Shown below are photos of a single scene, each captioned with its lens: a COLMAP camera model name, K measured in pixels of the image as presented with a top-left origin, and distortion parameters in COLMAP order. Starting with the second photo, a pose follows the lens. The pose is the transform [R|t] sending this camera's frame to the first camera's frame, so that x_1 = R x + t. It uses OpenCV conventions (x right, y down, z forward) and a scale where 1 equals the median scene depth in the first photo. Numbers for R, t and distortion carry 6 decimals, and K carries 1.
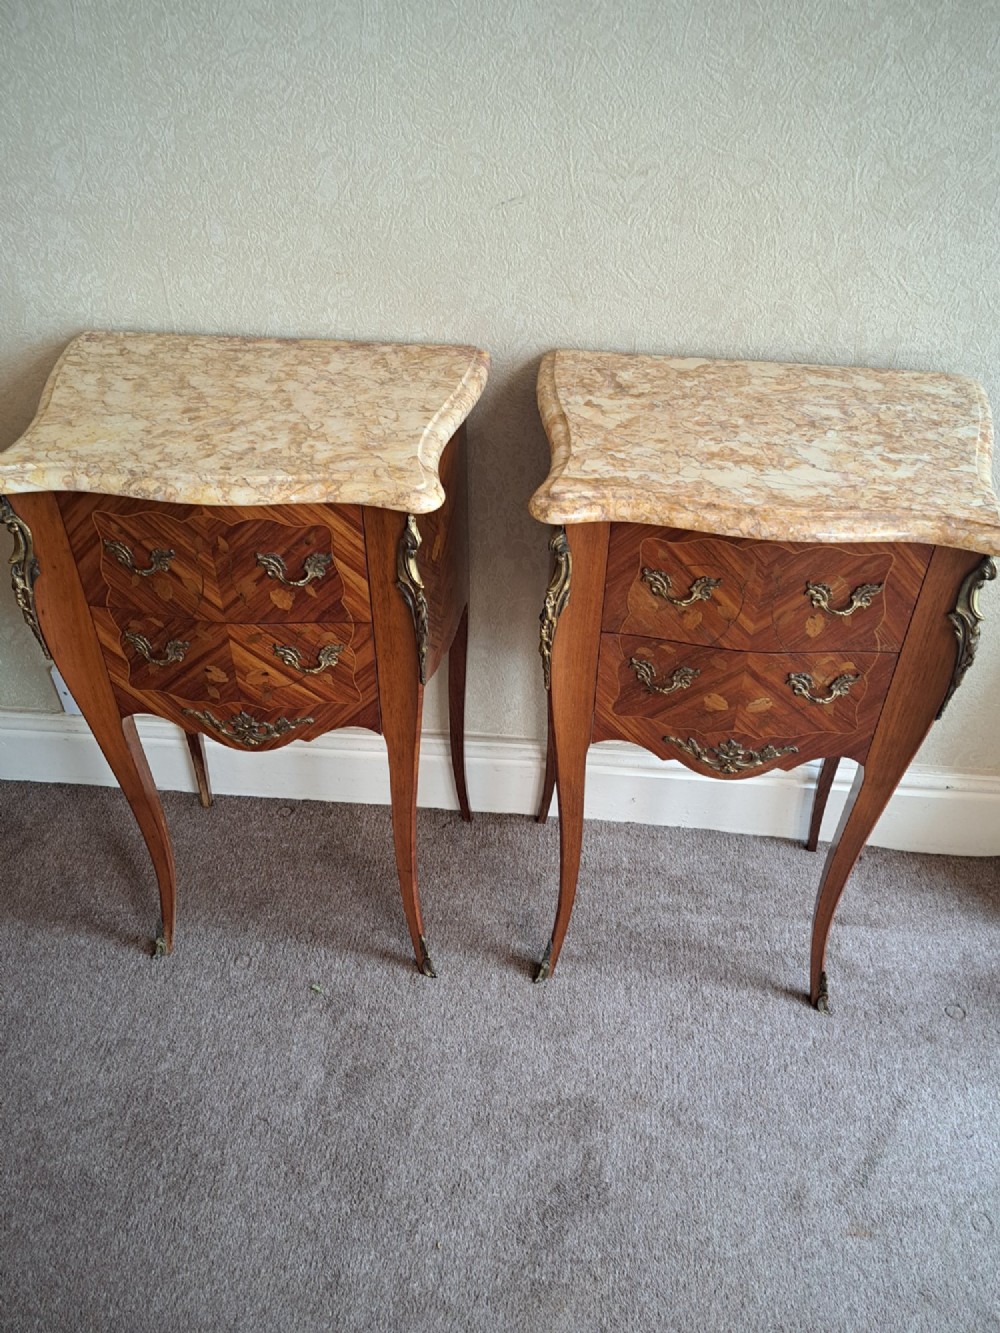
lens RADIAL K [[1105.5, 0, 506.3], [0, 1105.5, 679.8], [0, 0, 1]] dist [0.083857, -0.125841]
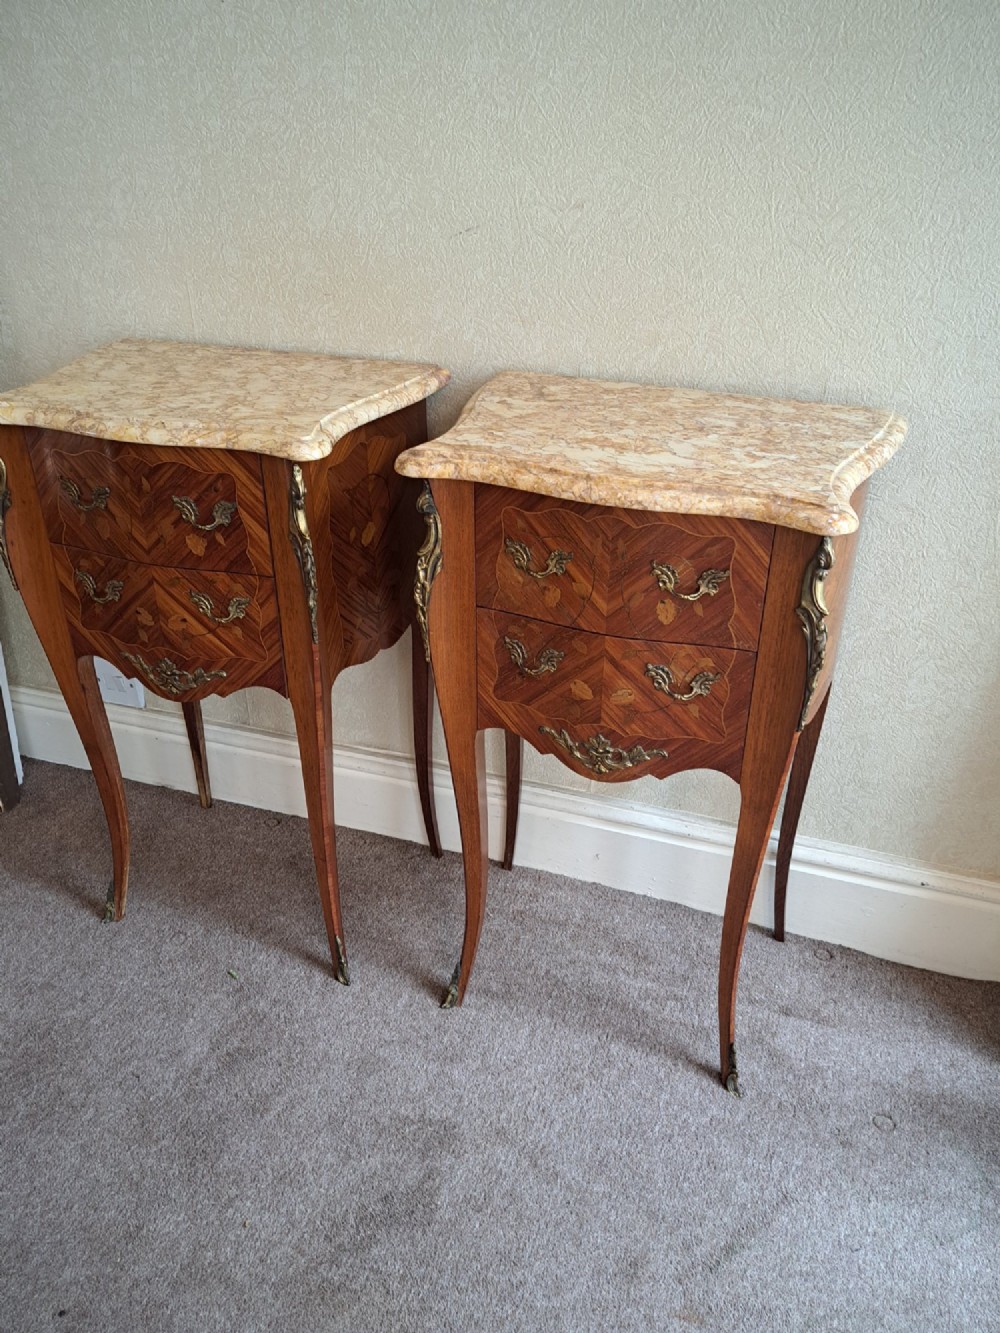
lens RADIAL K [[1105.5, 0, 510.0], [0, 1105.5, 671.7], [0, 0, 1]] dist [0.083857, -0.125841]
pose [[0.969251, 0.113547, -0.218312, 0.331724], [-0.151271, 0.974682, -0.164660, 0.172674], [0.194088, 0.192621, 0.961887, 0.021697]]
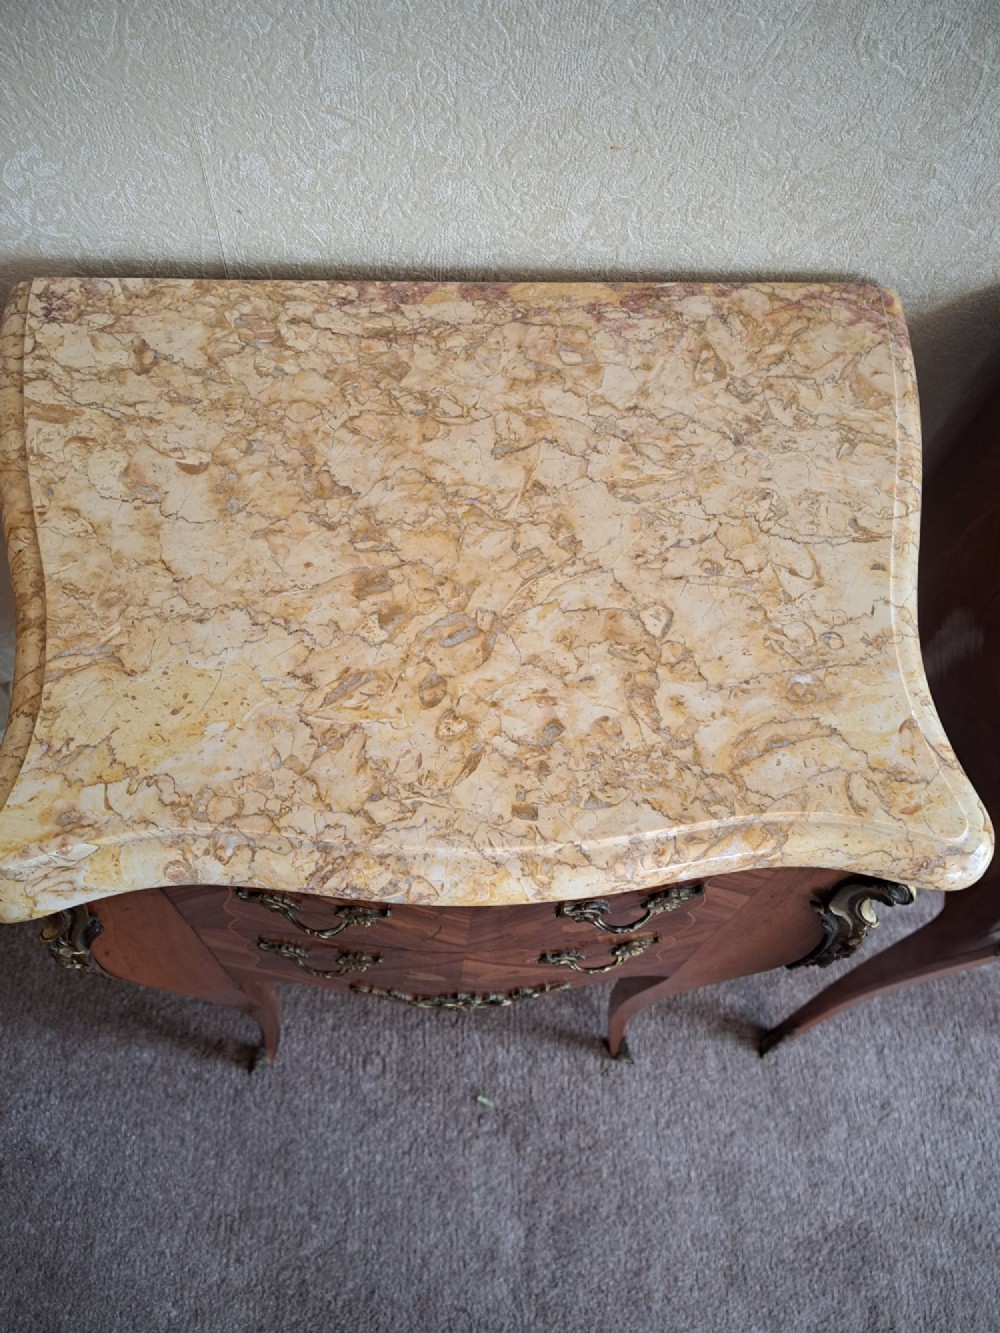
lens RADIAL K [[1105.5, 0, 485.6], [0, 1105.5, 677.1], [0, 0, 1]] dist [0.083857, -0.125841]
pose [[0.992941, -0.081346, 0.086314, -0.264290], [0.038381, 0.908962, 0.415109, -0.372094], [-0.112224, -0.408866, 0.905668, 0.541397]]
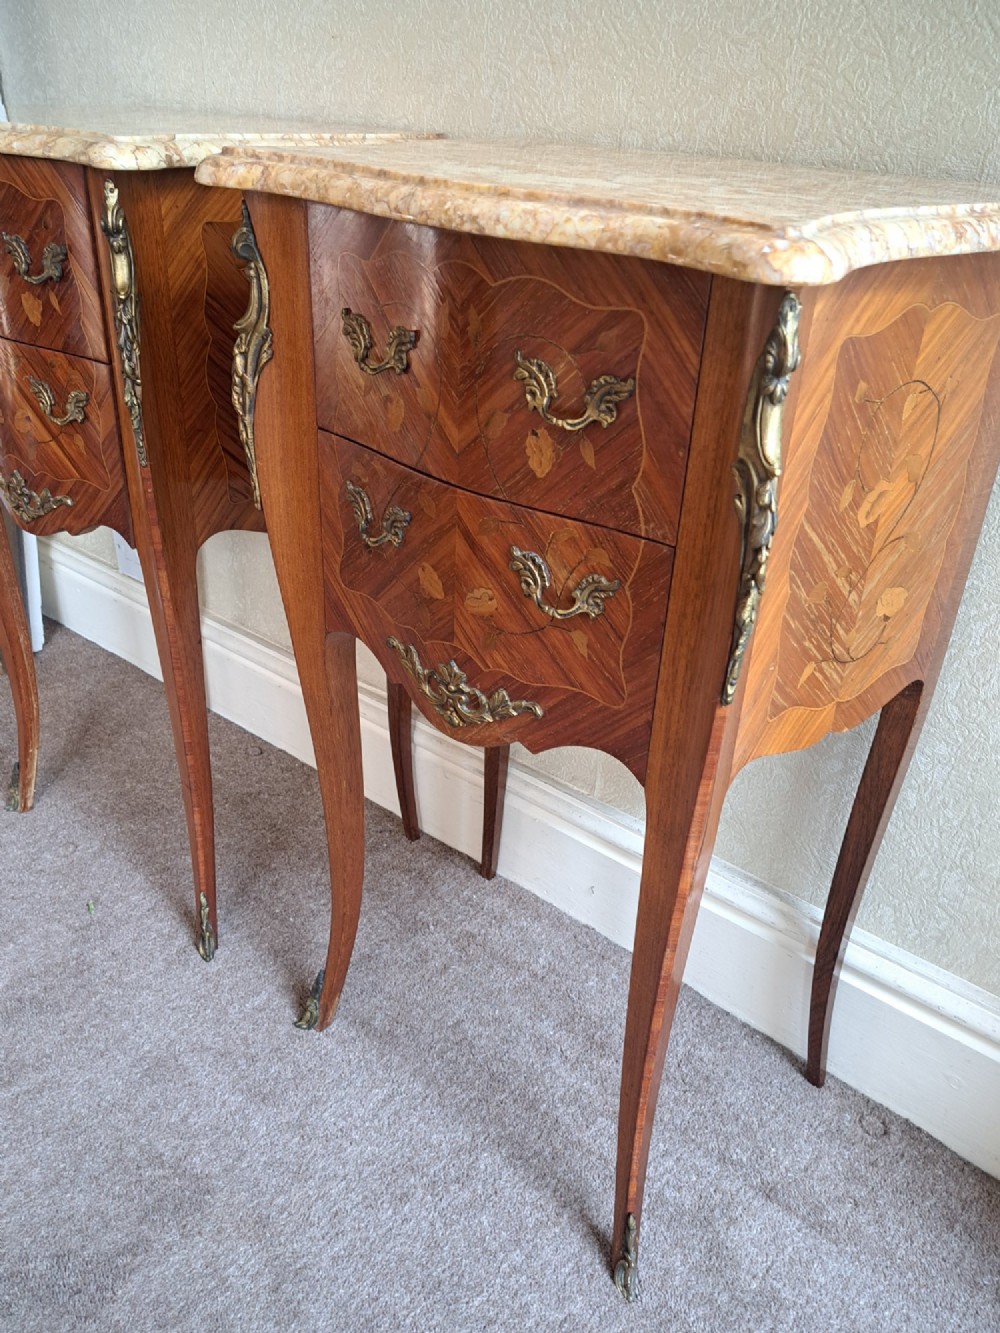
lens RADIAL K [[1105.5, 0, 506.8], [0, 1105.5, 677.3], [0, 0, 1]] dist [0.083857, -0.125841]
pose [[0.816276, 0.297662, -0.495066, 0.531062], [-0.395047, 0.912930, -0.102456, 0.112805], [0.421463, 0.279206, 0.862794, 0.480750]]
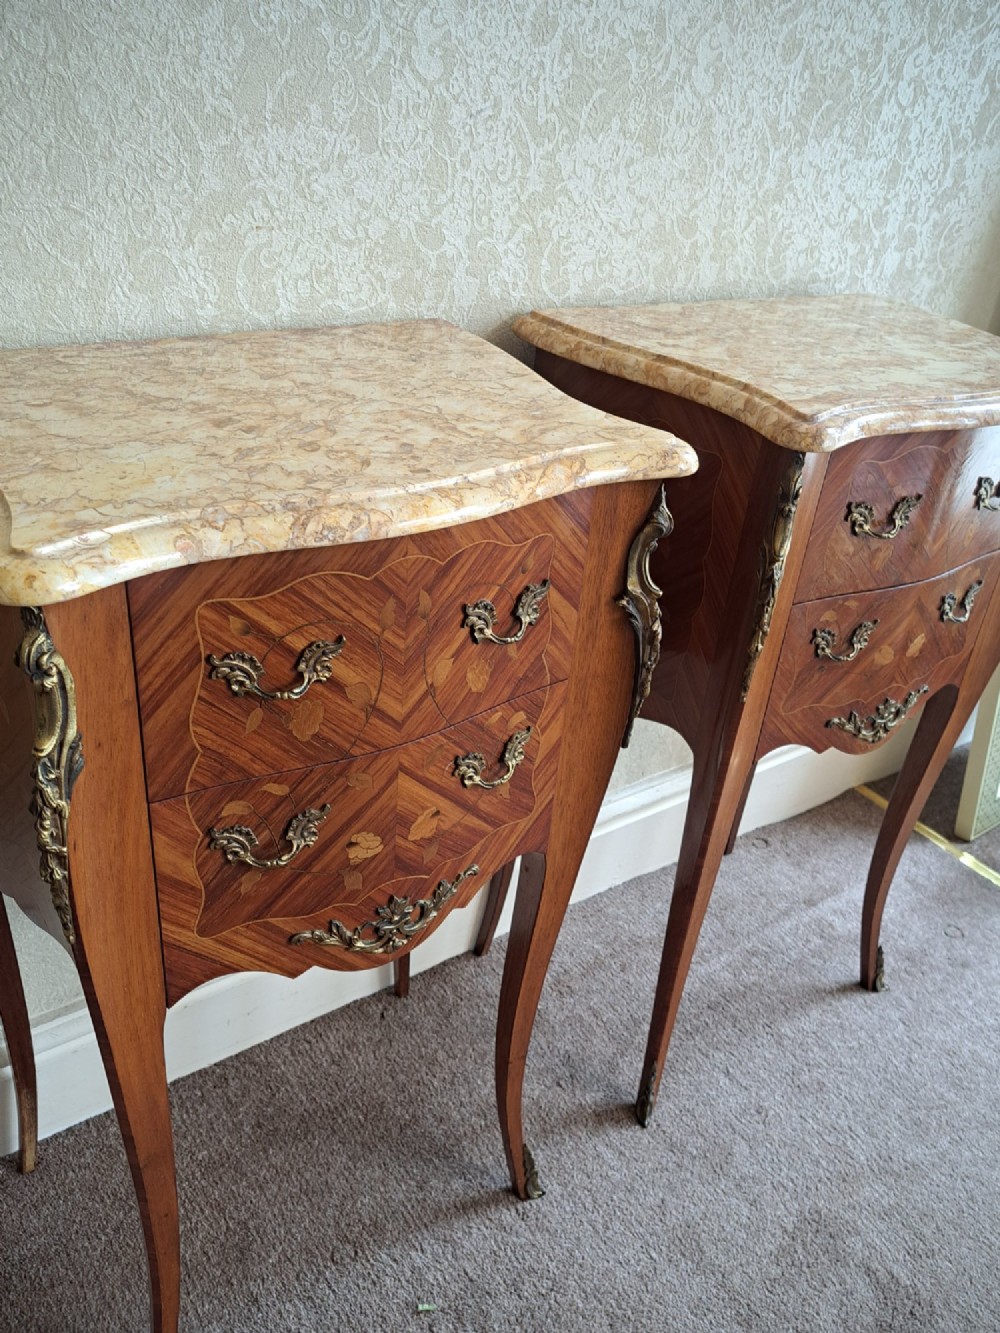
lens RADIAL K [[1105.5, 0, 514.1], [0, 1105.5, 675.1], [0, 0, 1]] dist [0.083857, -0.125841]
pose [[0.756561, -0.279266, 0.591291, -0.520901], [0.353659, 0.935312, -0.010763, -0.055381], [-0.550037, 0.217258, 0.806386, 0.451992]]
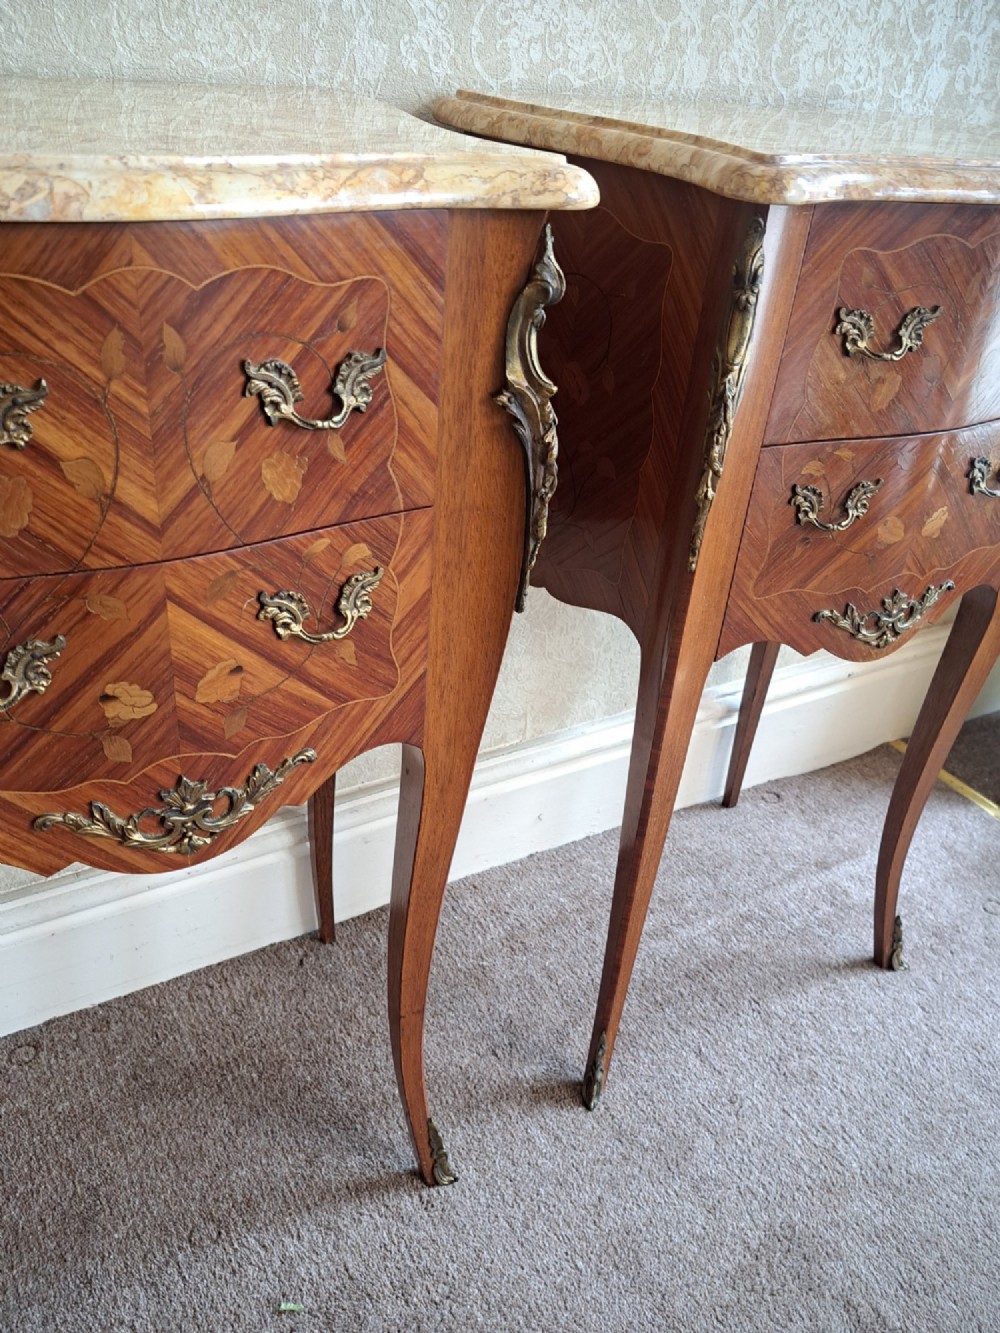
lens RADIAL K [[1105.5, 0, 494.9], [0, 1105.5, 666.6], [0, 0, 1]] dist [0.083857, -0.125841]
pose [[0.812969, -0.255199, 0.523407, -0.368182], [0.320011, 0.946751, -0.035440, 0.044333], [-0.486492, 0.196308, 0.851345, 0.538718]]
